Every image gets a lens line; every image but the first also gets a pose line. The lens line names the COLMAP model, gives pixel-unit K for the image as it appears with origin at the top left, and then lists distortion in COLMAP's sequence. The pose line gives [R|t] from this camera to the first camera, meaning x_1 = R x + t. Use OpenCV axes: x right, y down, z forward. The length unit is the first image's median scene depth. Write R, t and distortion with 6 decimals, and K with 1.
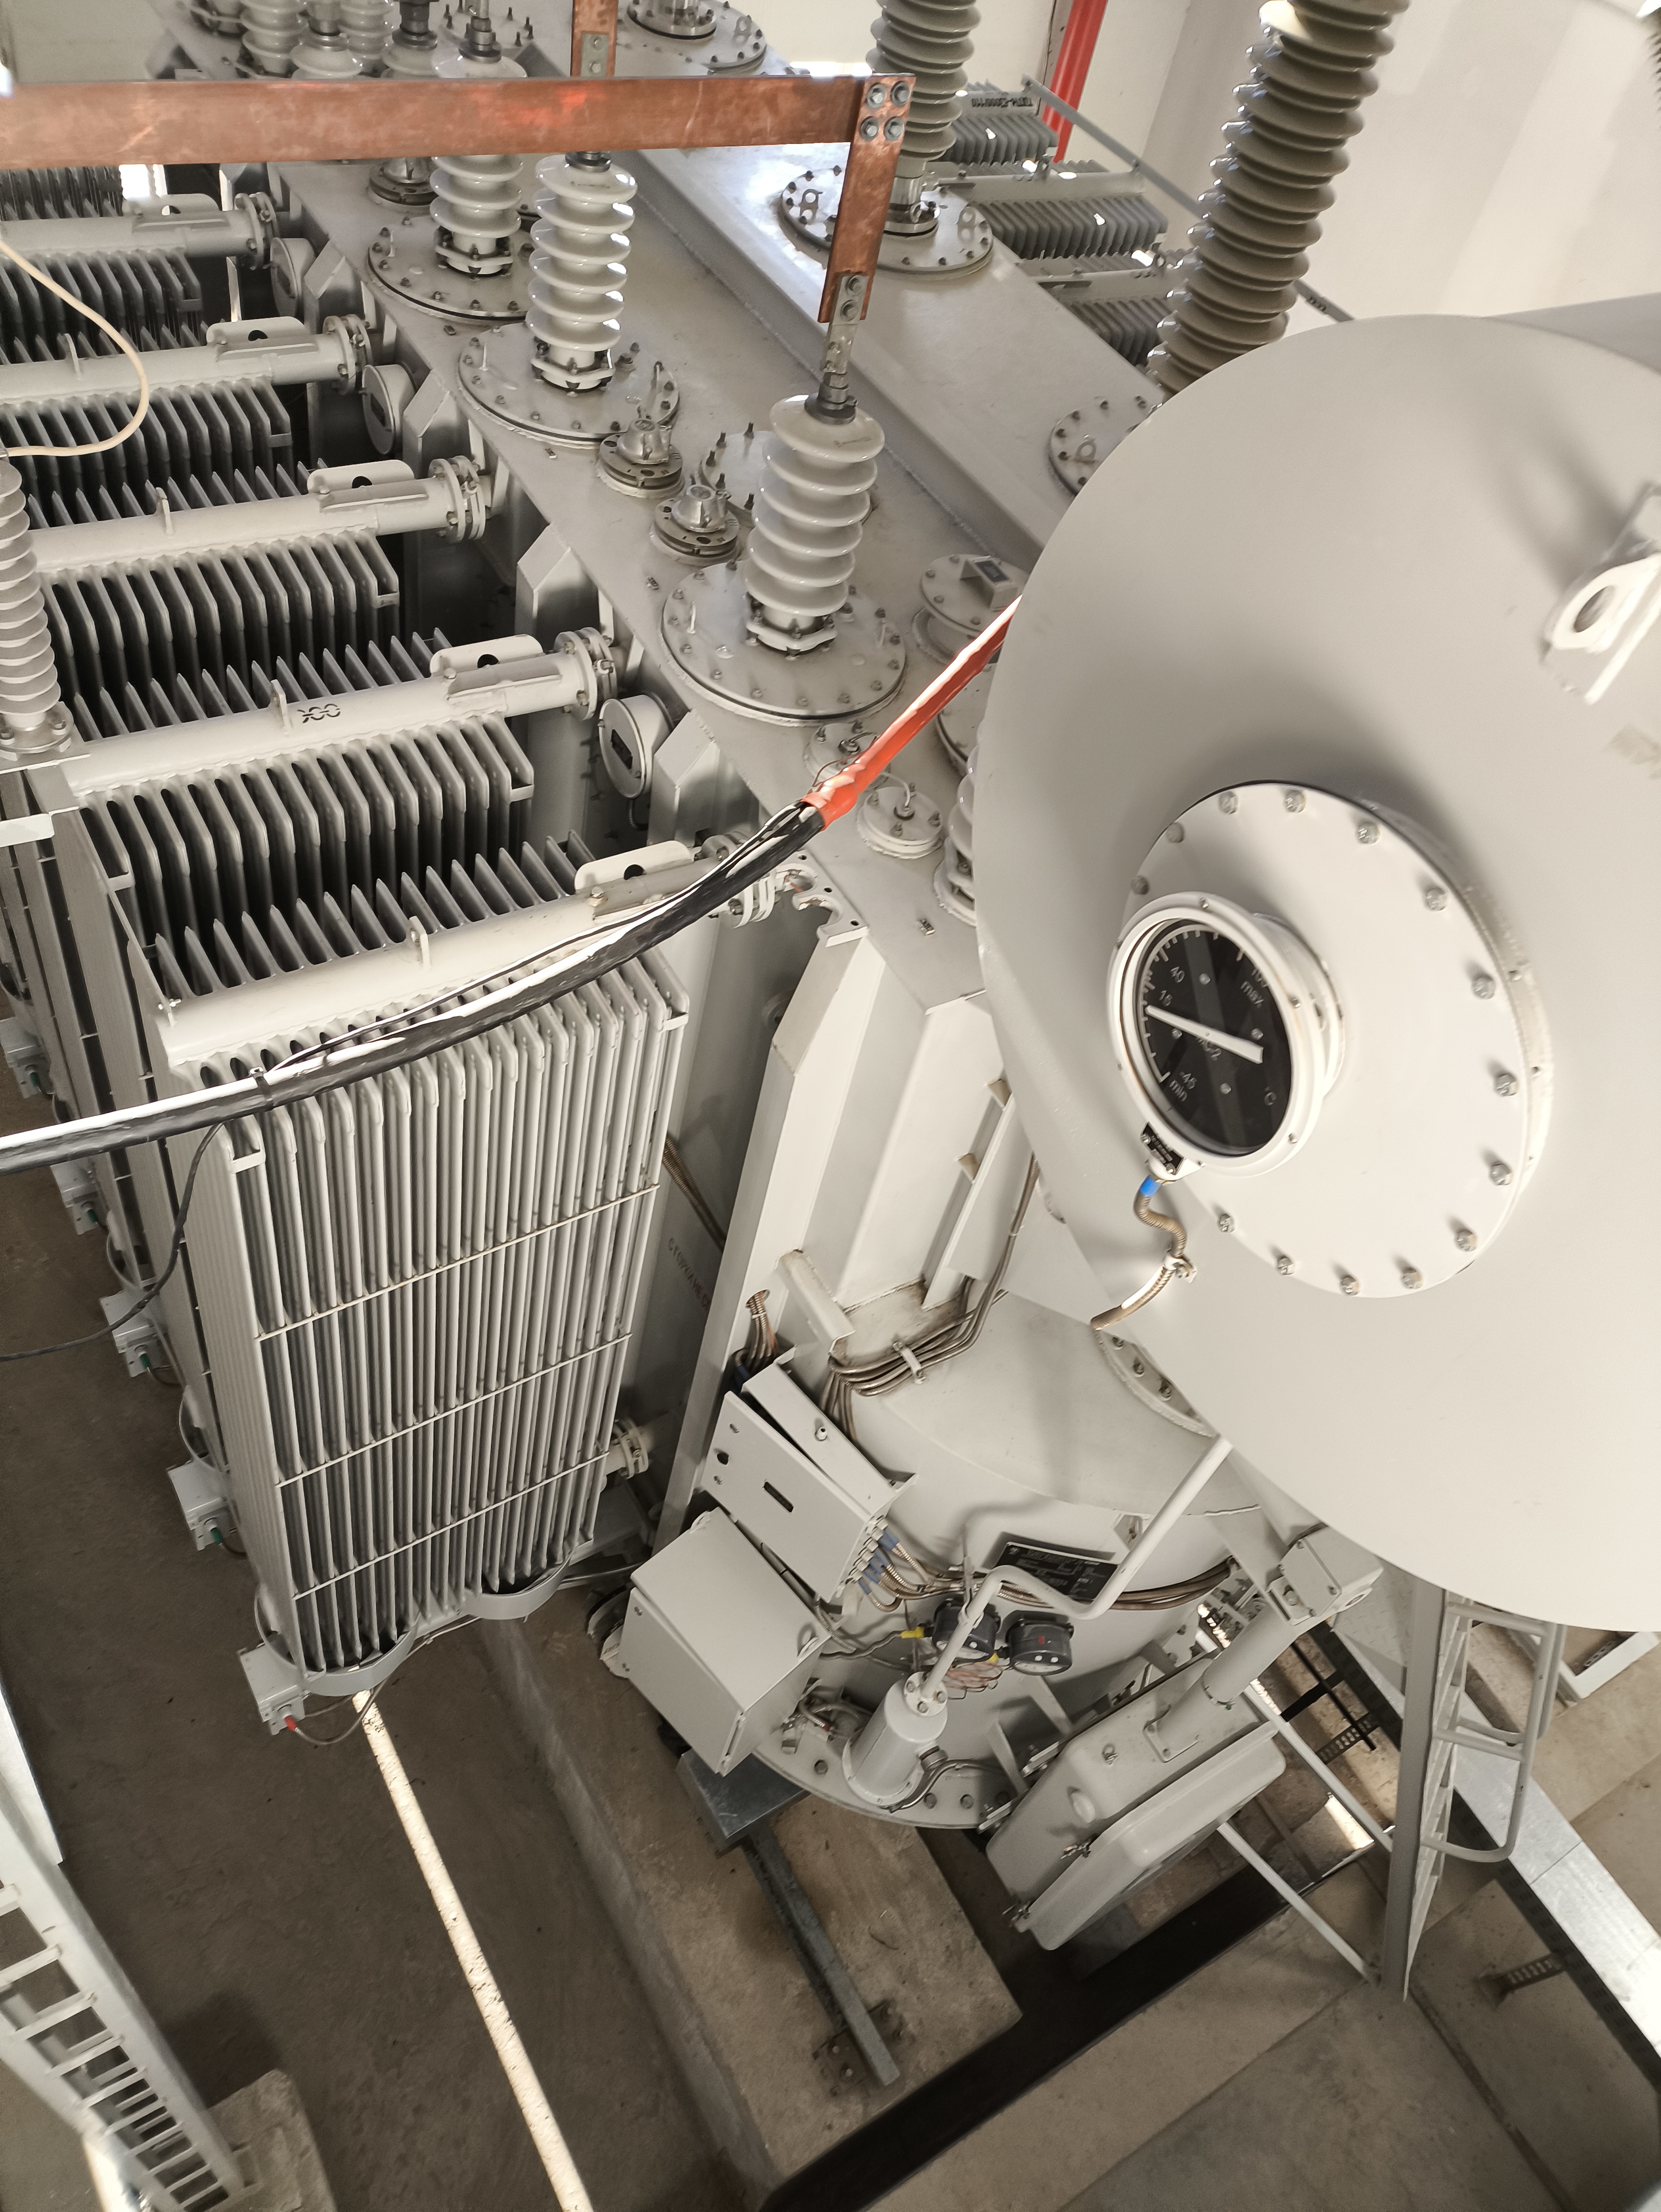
lens RADIAL K [[1573.6, 0, 796.6], [0, 1573.6, 1104.6], [0, 0, 1]] dist [0.104693, -0.154059]
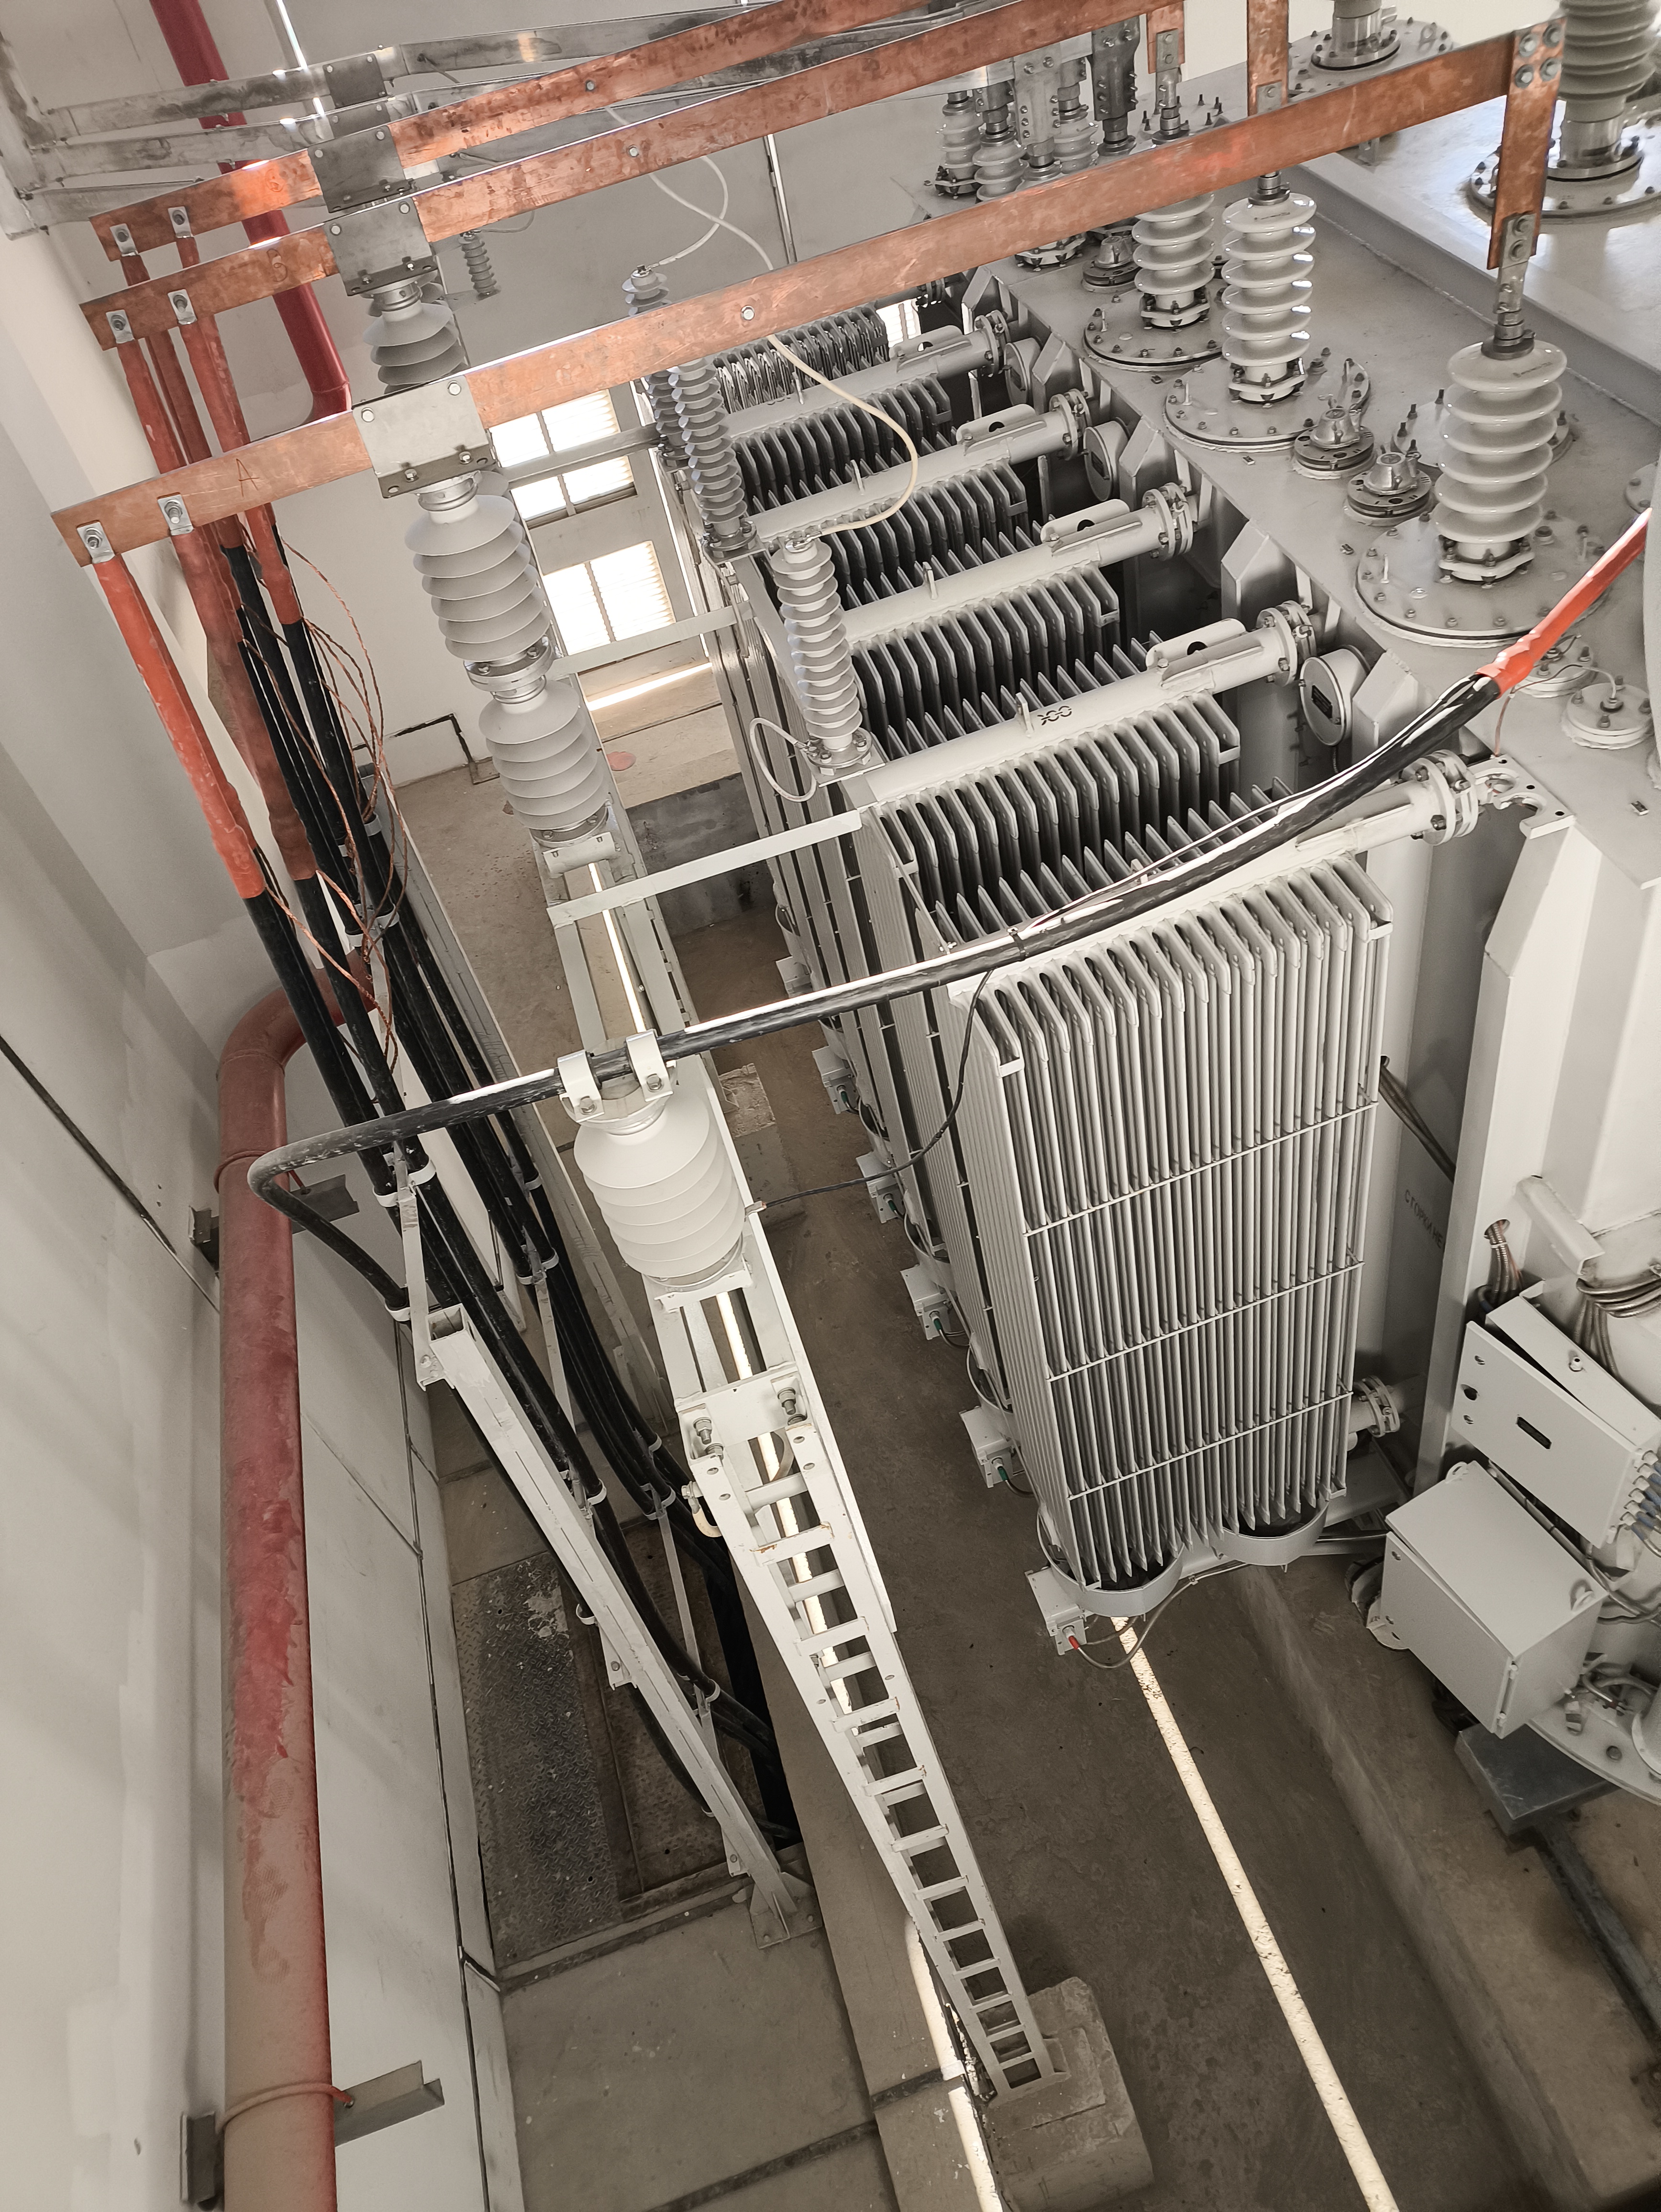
lens RADIAL K [[1586.4, 0, 829.2], [0, 1586.4, 1103.2], [0, 0, 1]] dist [0.043474, -0.040485]
pose [[0.900040, -0.056575, -0.432119, 0.036443], [0.032300, 0.997471, -0.063317, 0.093436], [0.434608, 0.043031, 0.899591, -0.101835]]
